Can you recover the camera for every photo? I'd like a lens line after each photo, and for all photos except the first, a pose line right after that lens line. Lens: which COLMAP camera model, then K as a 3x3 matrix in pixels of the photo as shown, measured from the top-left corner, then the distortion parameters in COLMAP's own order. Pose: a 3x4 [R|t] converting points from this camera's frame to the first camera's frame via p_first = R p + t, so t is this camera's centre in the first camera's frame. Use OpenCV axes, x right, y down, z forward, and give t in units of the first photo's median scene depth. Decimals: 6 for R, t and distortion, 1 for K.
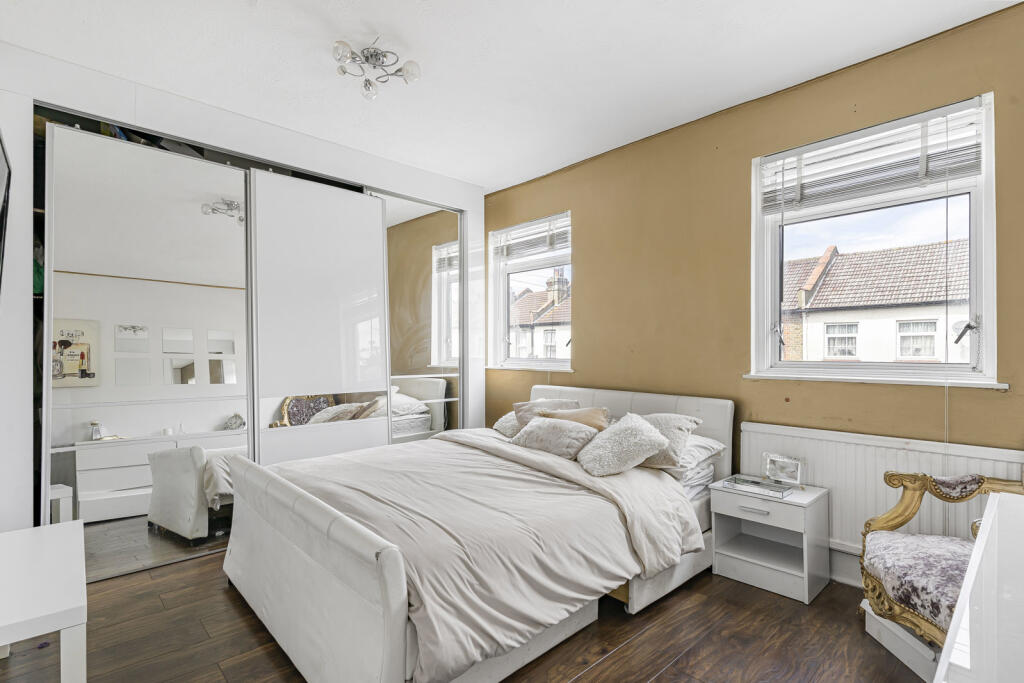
lens RADIAL K [[487.4, 0, 514.2], [0, 487.4, 342.6], [0, 0, 1]] dist [-0.010180, 0.000086]
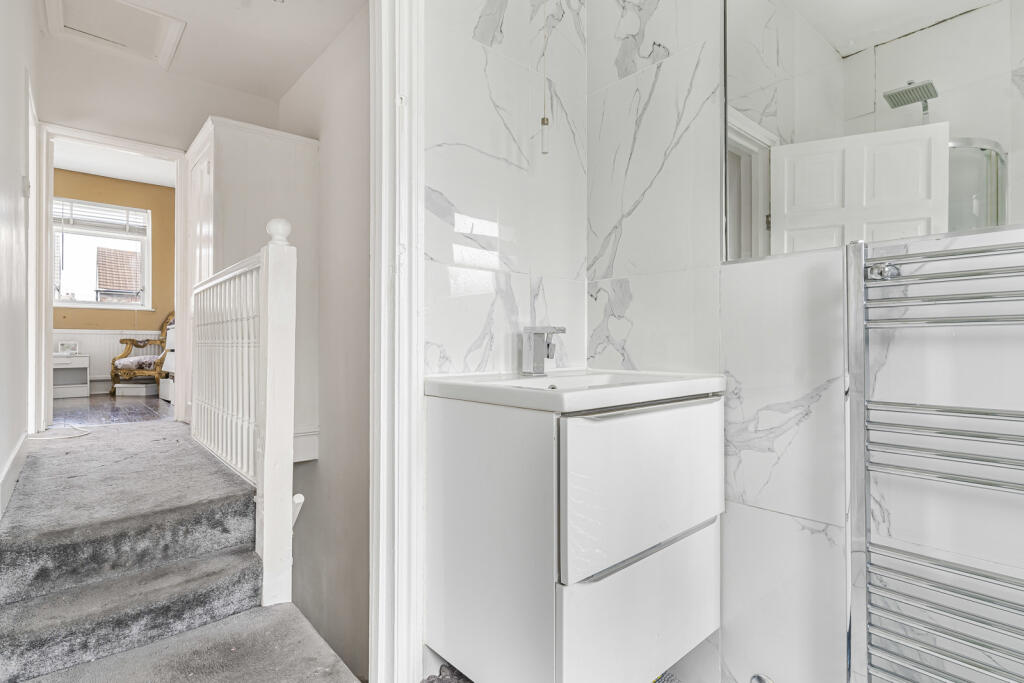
lens RADIAL K [[505.9, 0, 512.6], [0, 505.9, 341.0], [0, 0, 1]] dist [-0.000750, -0.000105]
pose [[0.029294, 0.002592, 0.999567, -2.064723], [-0.016486, 0.999862, -0.002110, 0.253162], [-0.999435, -0.016417, 0.029333, -1.325485]]
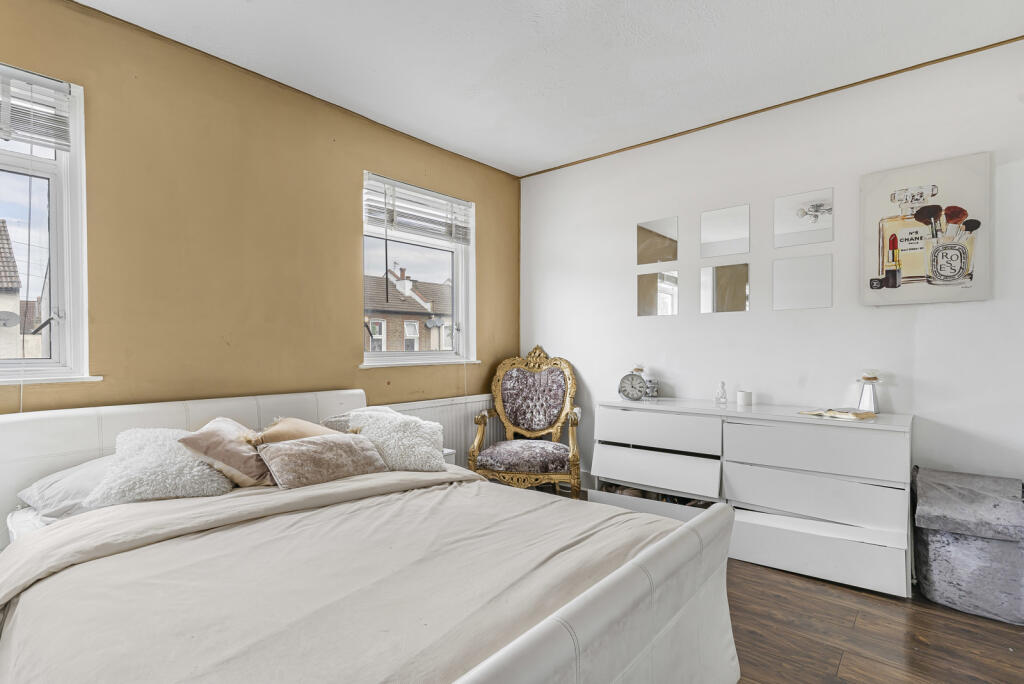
lens RADIAL K [[487.4, 0, 513.1], [0, 487.4, 348.3], [0, 0, 1]] dist [-0.010180, 0.000086]
pose [[-0.094477, -0.014504, 0.995421, -0.891938], [-0.020649, 0.999707, 0.012606, 0.010237], [-0.995313, -0.019364, -0.094749, 1.026847]]
